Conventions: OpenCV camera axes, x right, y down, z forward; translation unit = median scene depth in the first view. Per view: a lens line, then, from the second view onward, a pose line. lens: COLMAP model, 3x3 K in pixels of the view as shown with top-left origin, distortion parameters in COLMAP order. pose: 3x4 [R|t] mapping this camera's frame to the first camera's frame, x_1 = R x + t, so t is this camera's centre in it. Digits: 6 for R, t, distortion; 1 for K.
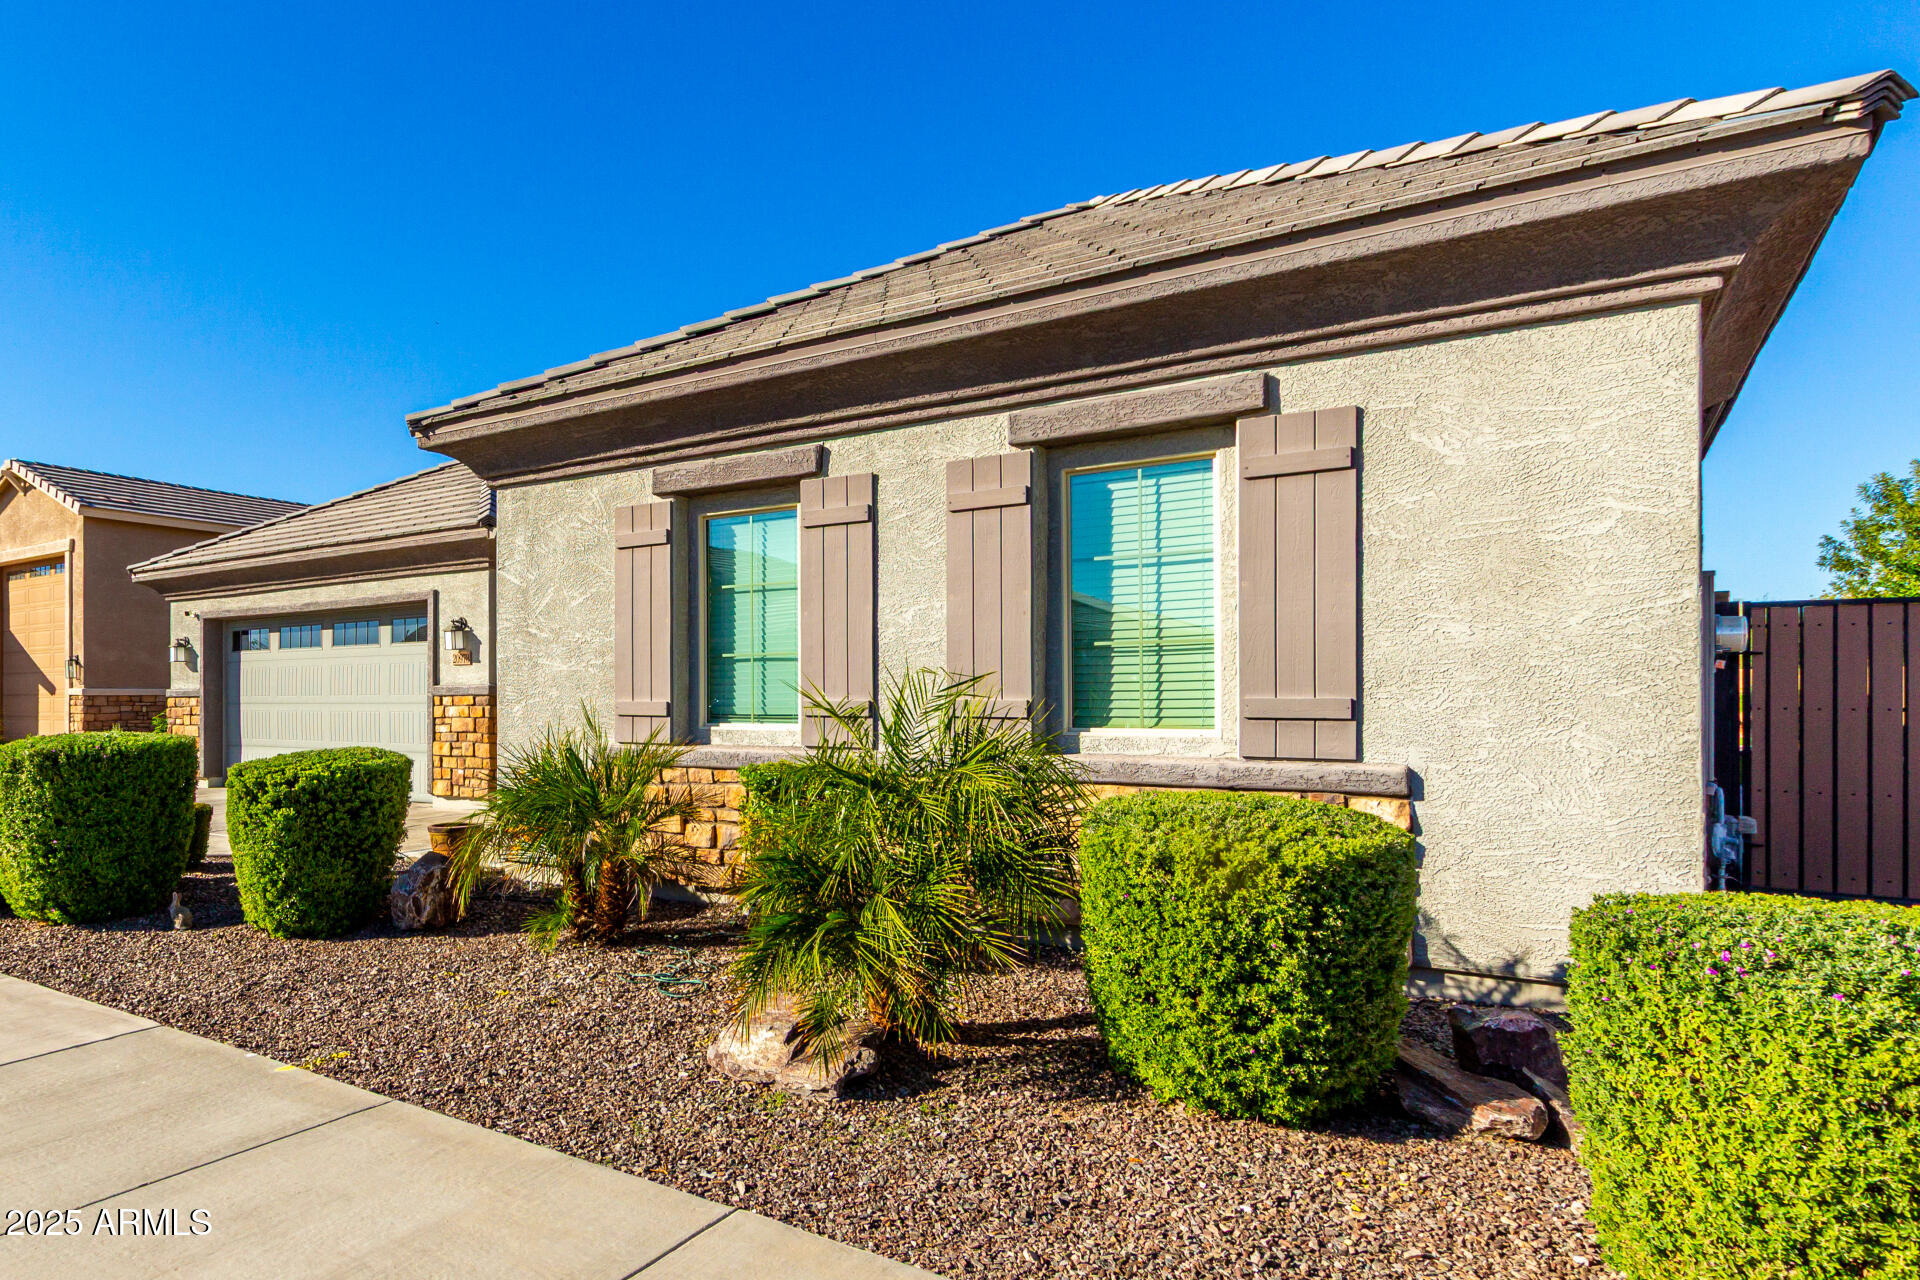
lens RADIAL K [[1061.1, 0, 881.3], [0, 1061.1, 704.2], [0, 0, 1]] dist [-0.001980, -0.001255]
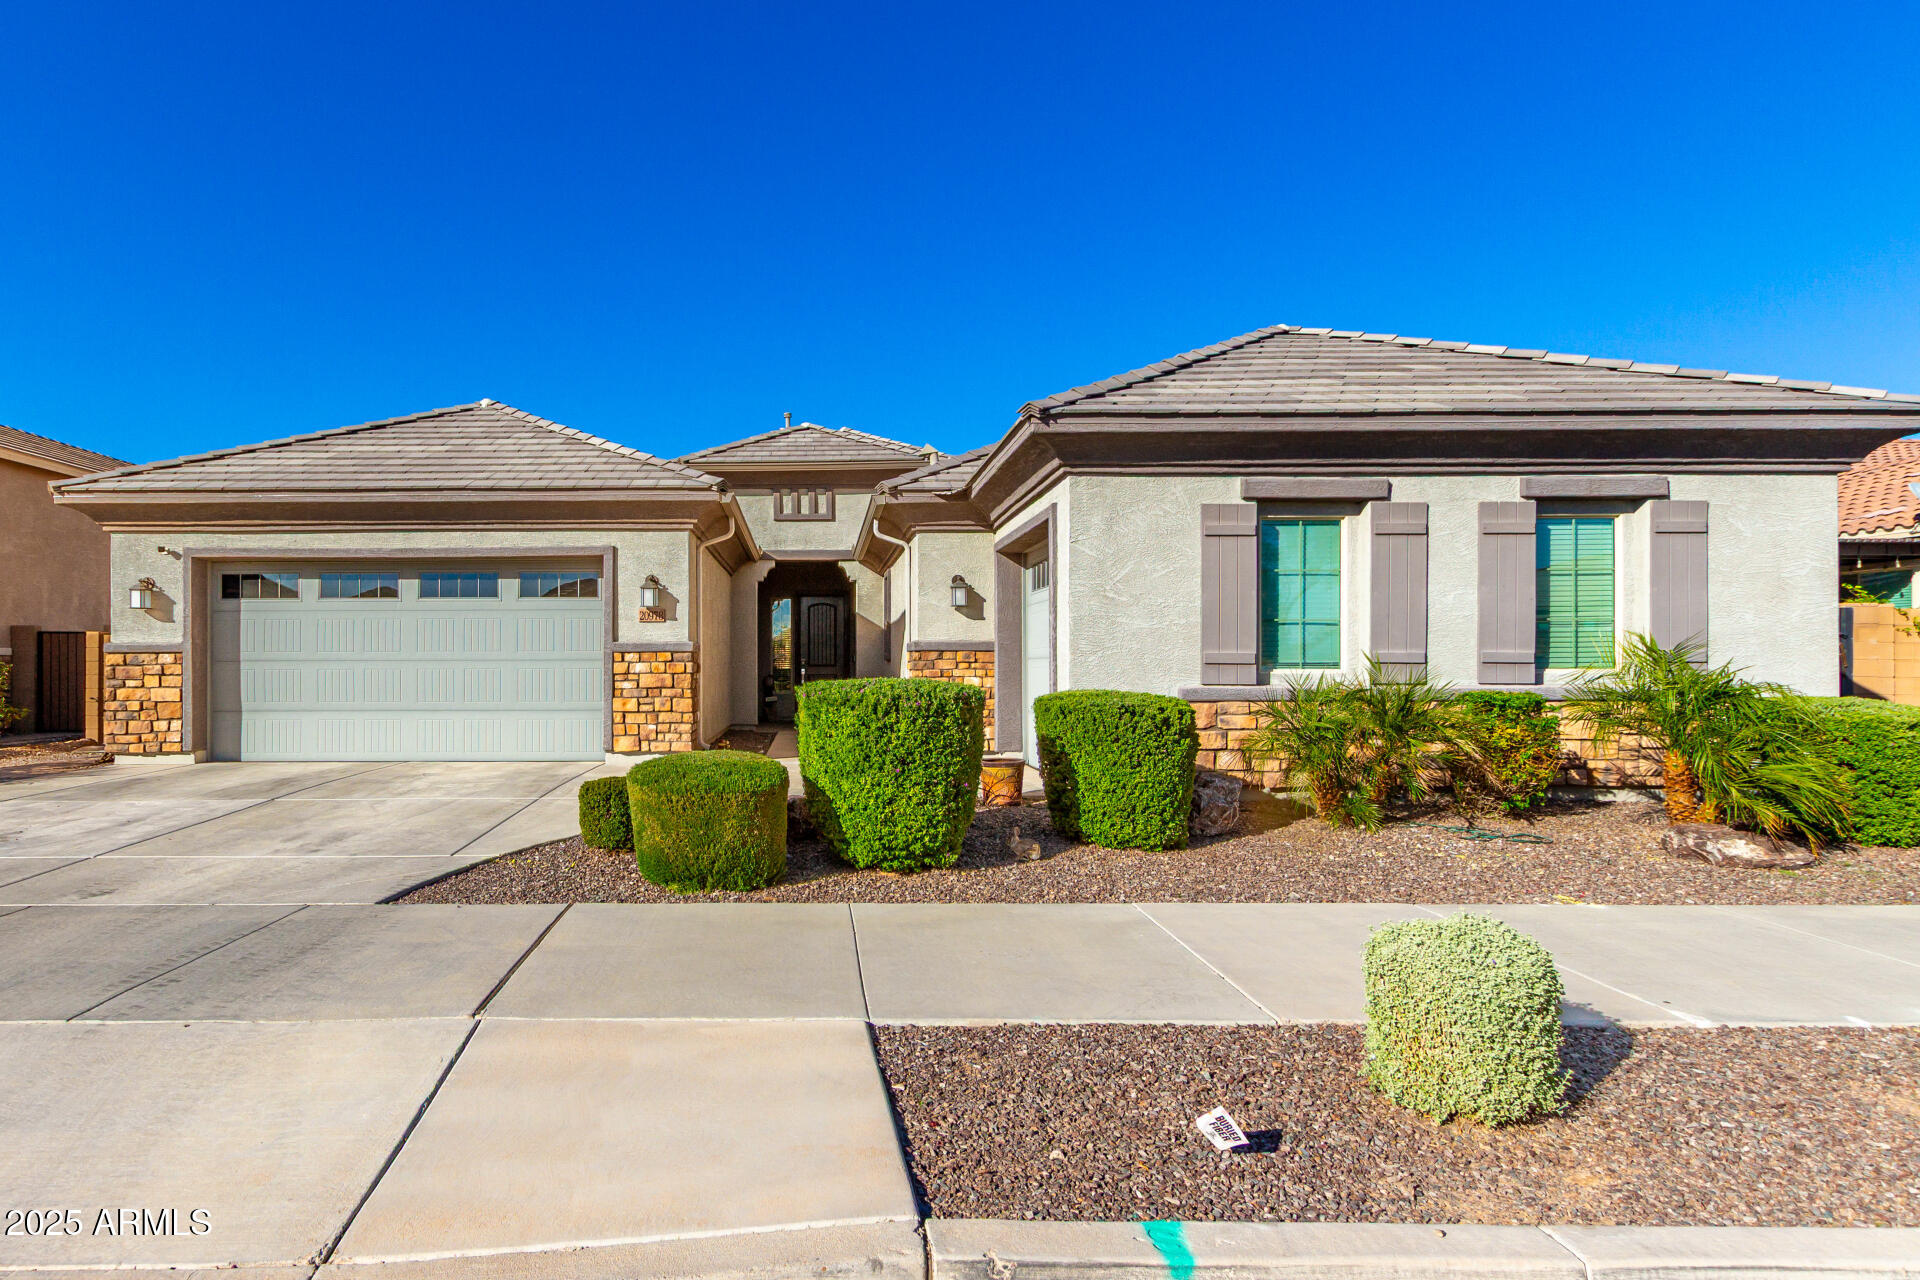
lens RADIAL K [[857.3, 0, 939.5], [0, 857.3, 668.2], [0, 0, 1]] dist [-0.000339, -0.000084]
pose [[0.847654, -0.001061, 0.530548, -0.959279], [0.002547, 0.999995, -0.002070, 0.015962], [-0.530543, 0.003106, 0.847652, 0.250431]]
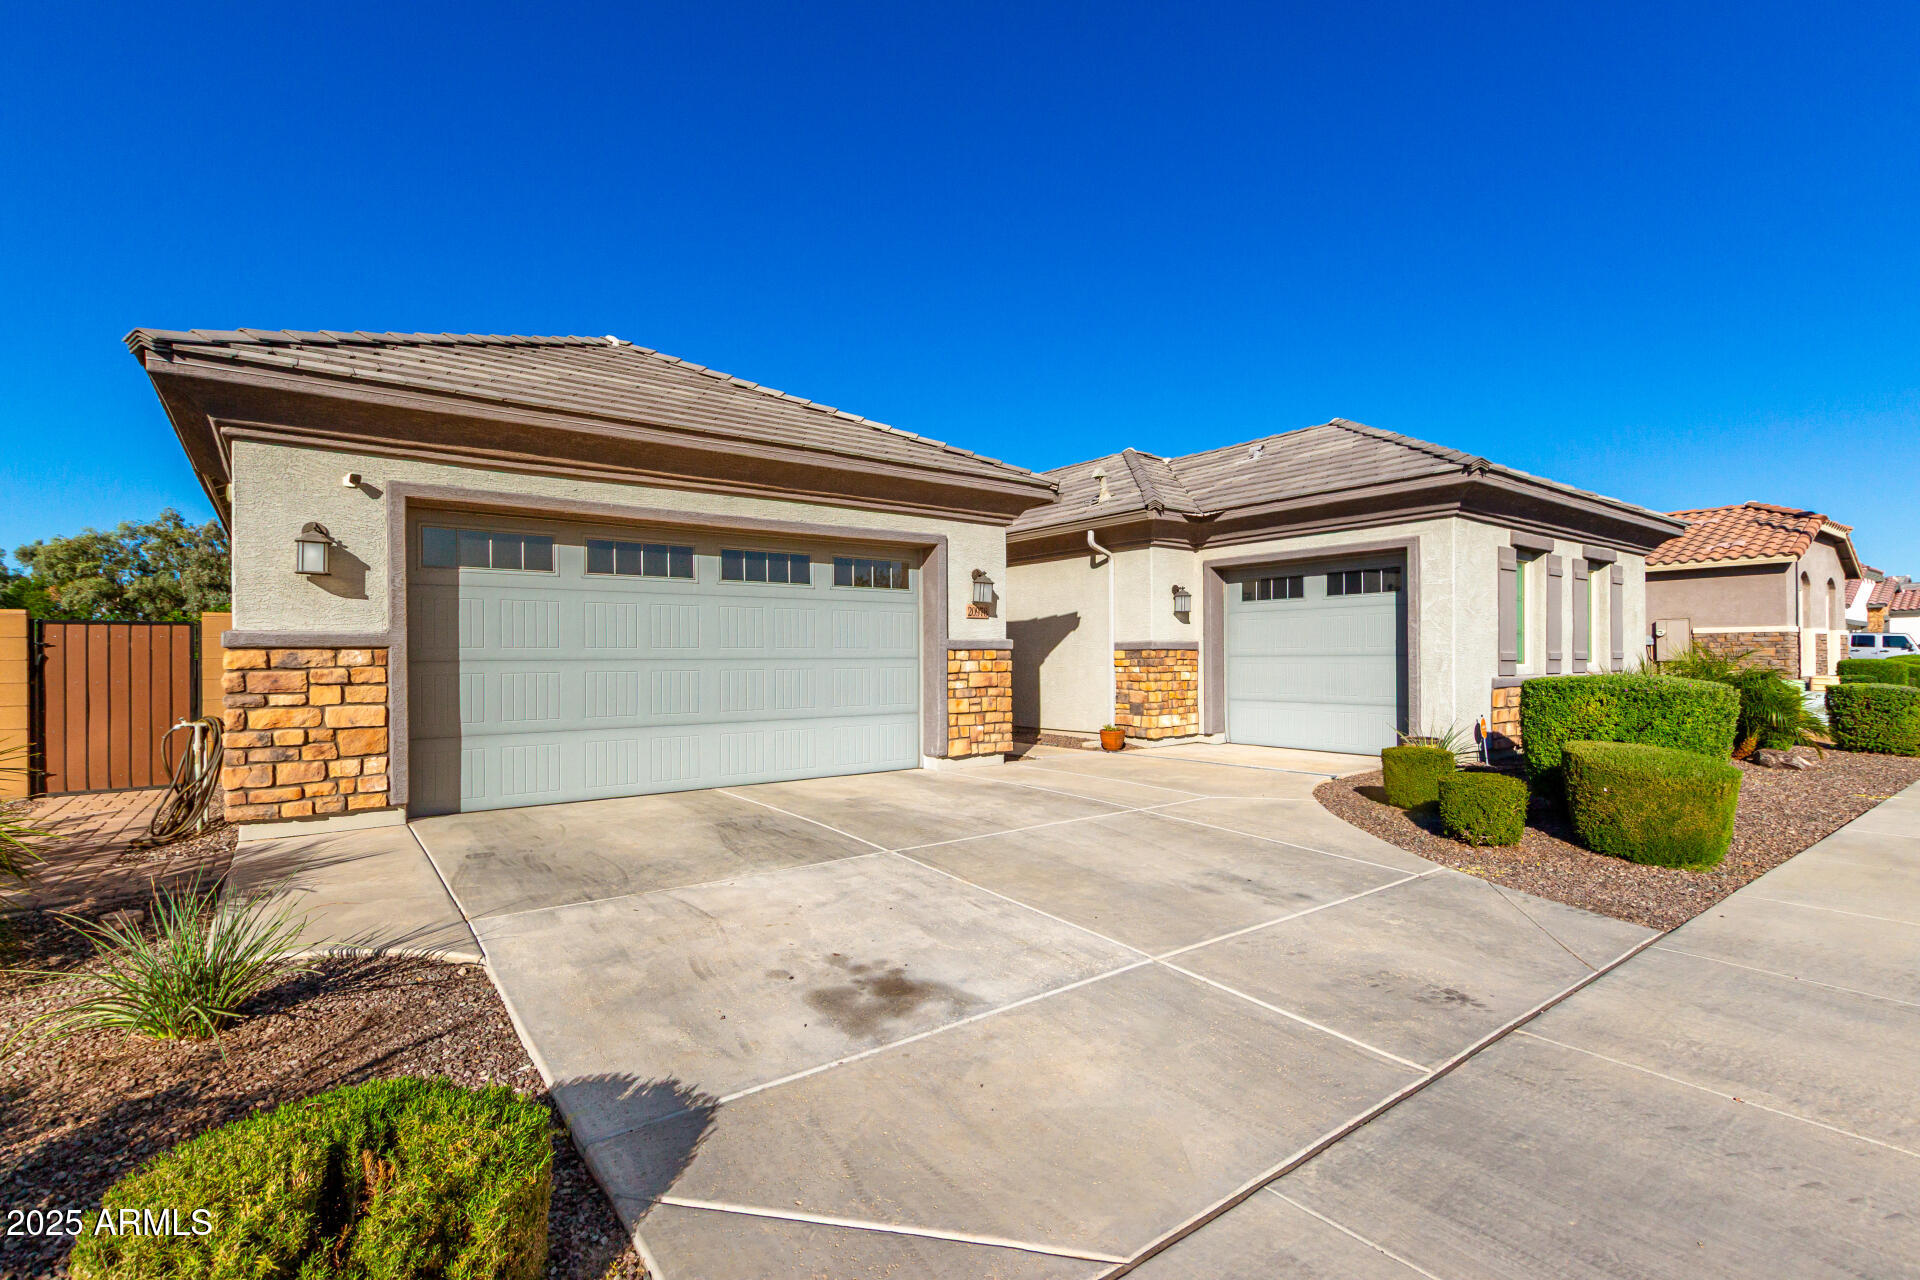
lens RADIAL K [[857.3, 0, 965.1], [0, 857.3, 649.0], [0, 0, 1]] dist [-0.000339, -0.000084]
pose [[0.350698, 0.002718, 0.936485, -1.827566], [-0.000052, 0.999996, -0.002883, -0.010780], [-0.936489, 0.000962, 0.350697, 1.175610]]
